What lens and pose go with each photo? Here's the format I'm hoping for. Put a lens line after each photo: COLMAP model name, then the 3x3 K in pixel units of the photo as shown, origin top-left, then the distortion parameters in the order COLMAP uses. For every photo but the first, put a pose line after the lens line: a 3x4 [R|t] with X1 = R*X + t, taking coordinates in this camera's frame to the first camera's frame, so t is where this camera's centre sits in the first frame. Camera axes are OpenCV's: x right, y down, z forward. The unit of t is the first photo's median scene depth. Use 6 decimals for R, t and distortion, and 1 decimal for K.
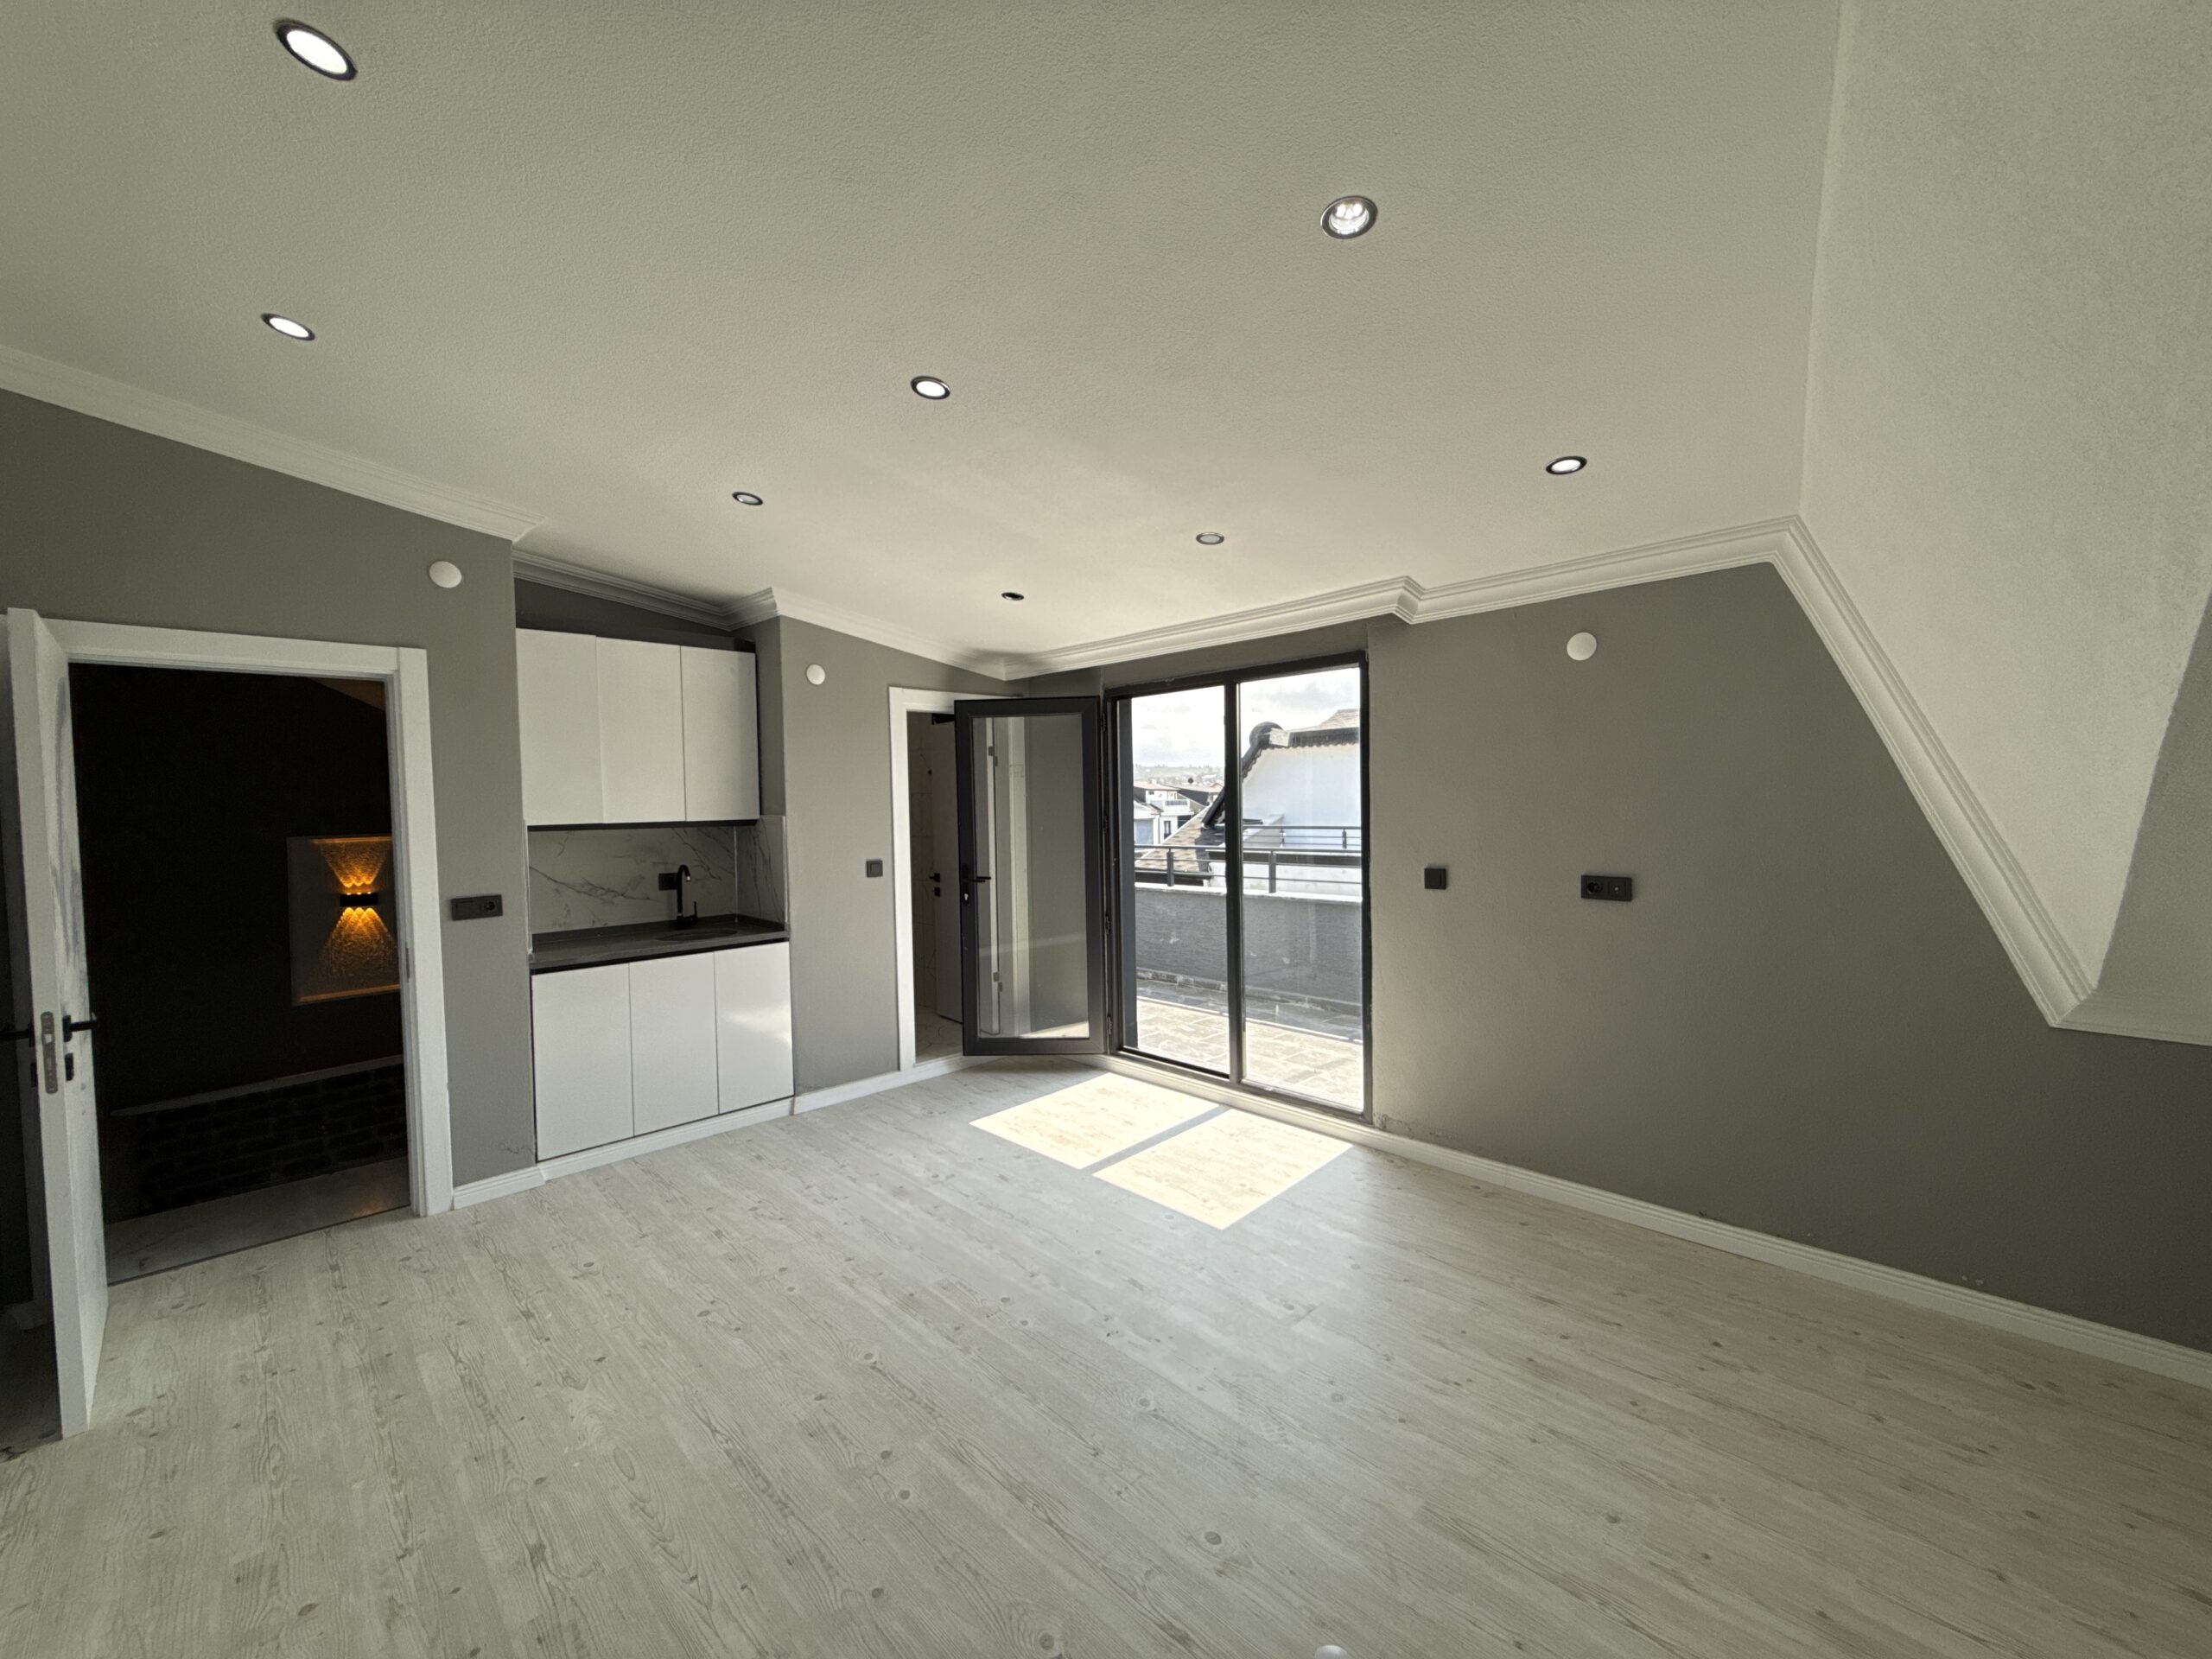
lens RADIAL K [[880.4, 0, 1105.1], [0, 880.4, 830.3], [0, 0, 1]] dist [0.000030, 0.000276]
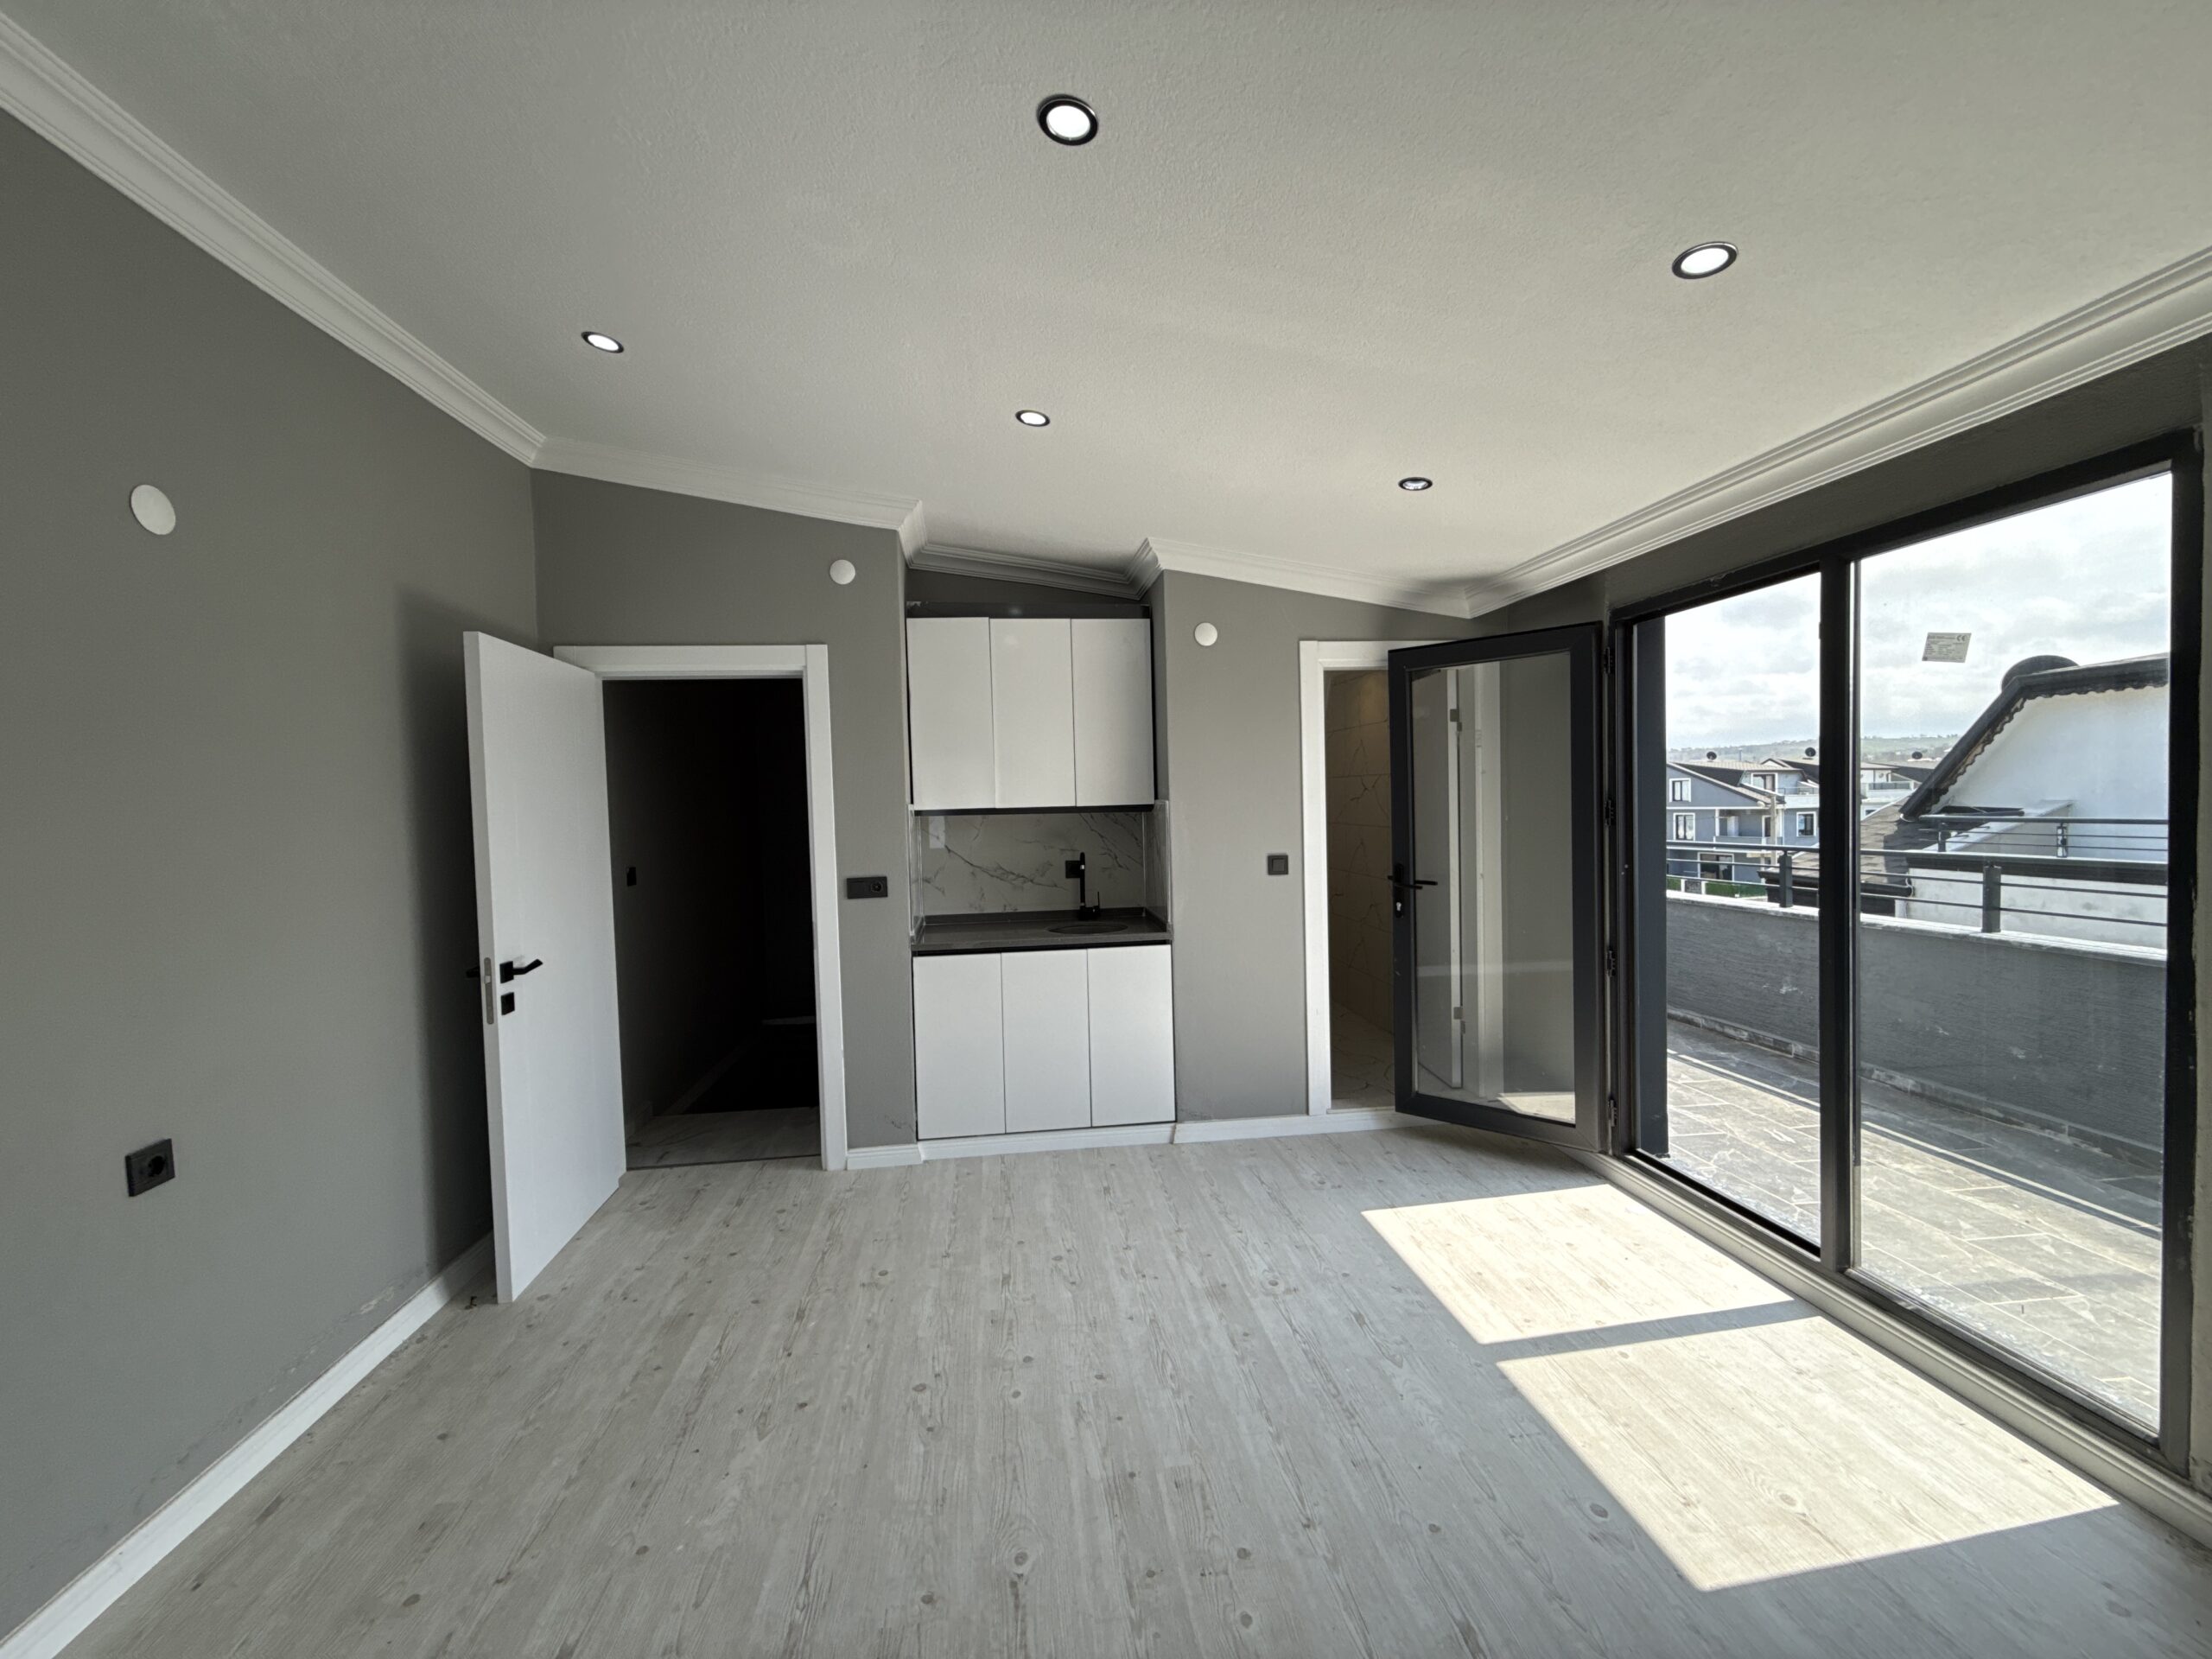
lens RADIAL K [[880.4, 0, 1104.7], [0, 880.4, 826.1], [0, 0, 1]] dist [0.000030, 0.000276]
pose [[0.795322, 0.016084, -0.605973, 0.113533], [-0.010366, 0.999863, 0.012934, -0.001535], [0.606098, -0.004005, 0.795380, 0.264340]]
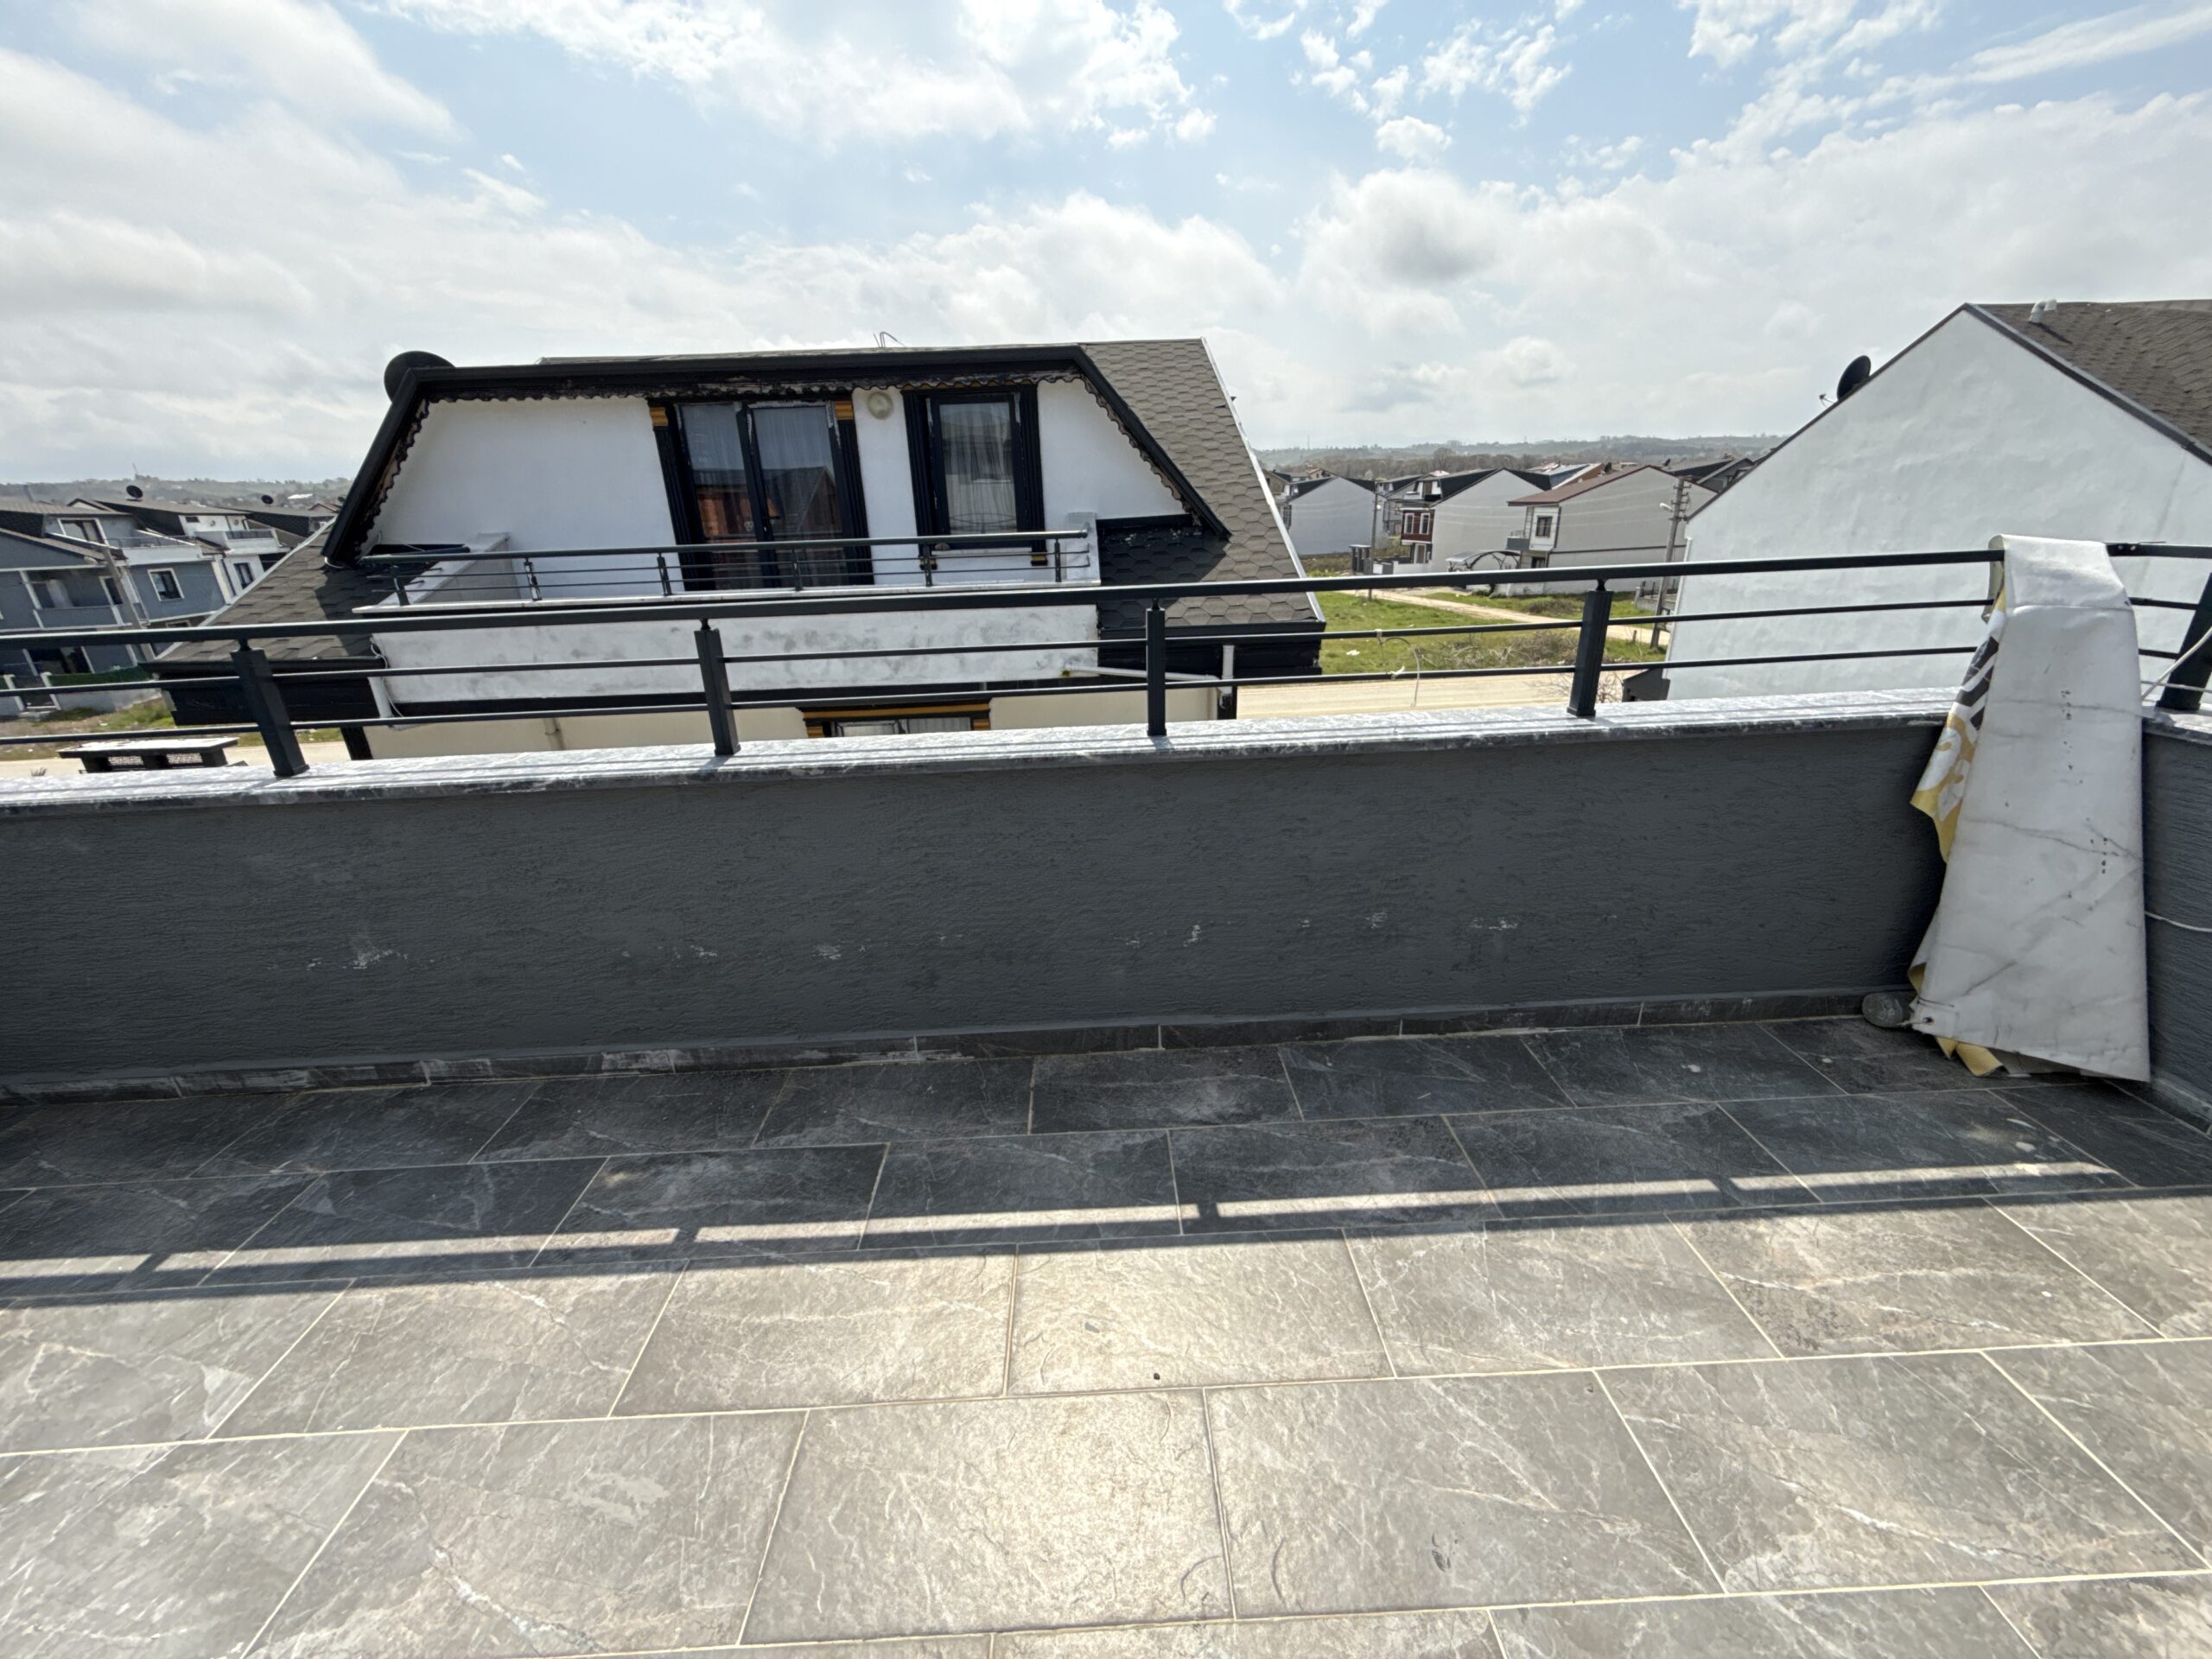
lens RADIAL K [[880.4, 0, 1103.7], [0, 880.4, 828.3], [0, 0, 1]] dist [0.000030, 0.000276]
pose [[0.678870, -0.258749, 0.687157, 0.088109], [0.045021, 0.948759, 0.312777, 0.007320], [-0.732877, -0.181399, 0.655734, 1.047683]]
